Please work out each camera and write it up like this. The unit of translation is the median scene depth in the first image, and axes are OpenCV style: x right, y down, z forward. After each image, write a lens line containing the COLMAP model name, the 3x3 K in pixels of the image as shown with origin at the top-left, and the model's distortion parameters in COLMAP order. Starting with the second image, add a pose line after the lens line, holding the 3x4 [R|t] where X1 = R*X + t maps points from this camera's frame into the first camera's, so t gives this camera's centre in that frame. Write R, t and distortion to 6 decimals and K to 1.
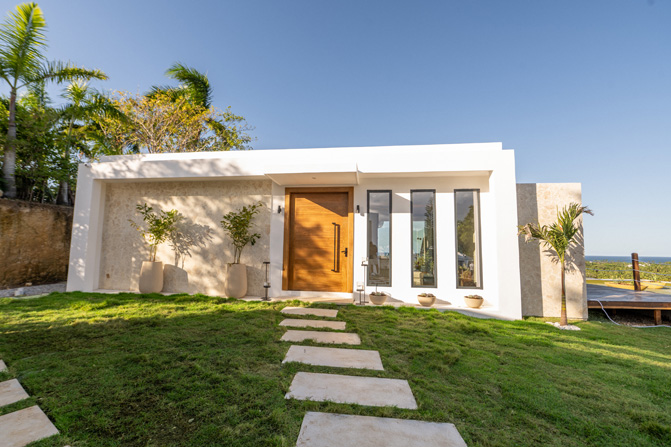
lens RADIAL K [[287.8, 0, 335.2], [0, 287.8, 225.5], [0, 0, 1]] dist [-0.010067, -0.000089]
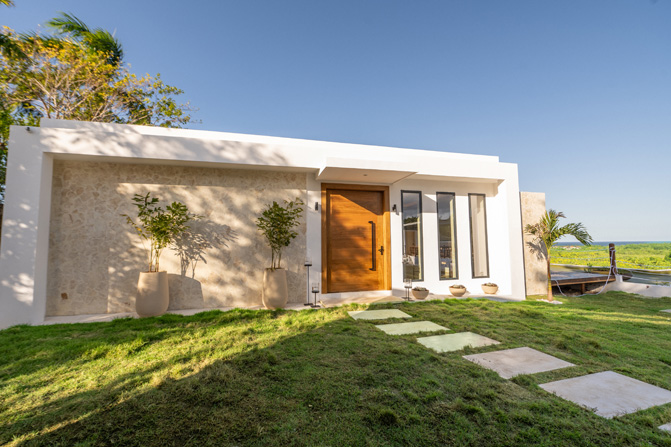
lens RADIAL K [[267.5, 0, 335.5], [0, 267.5, 222.4], [0, 0, 1]] dist [-0.009891, -0.000506]
pose [[0.929057, 0.004534, 0.369908, -0.462162], [-0.009366, 0.999893, 0.011268, -0.014671], [-0.369818, -0.013934, 0.929000, 0.186766]]
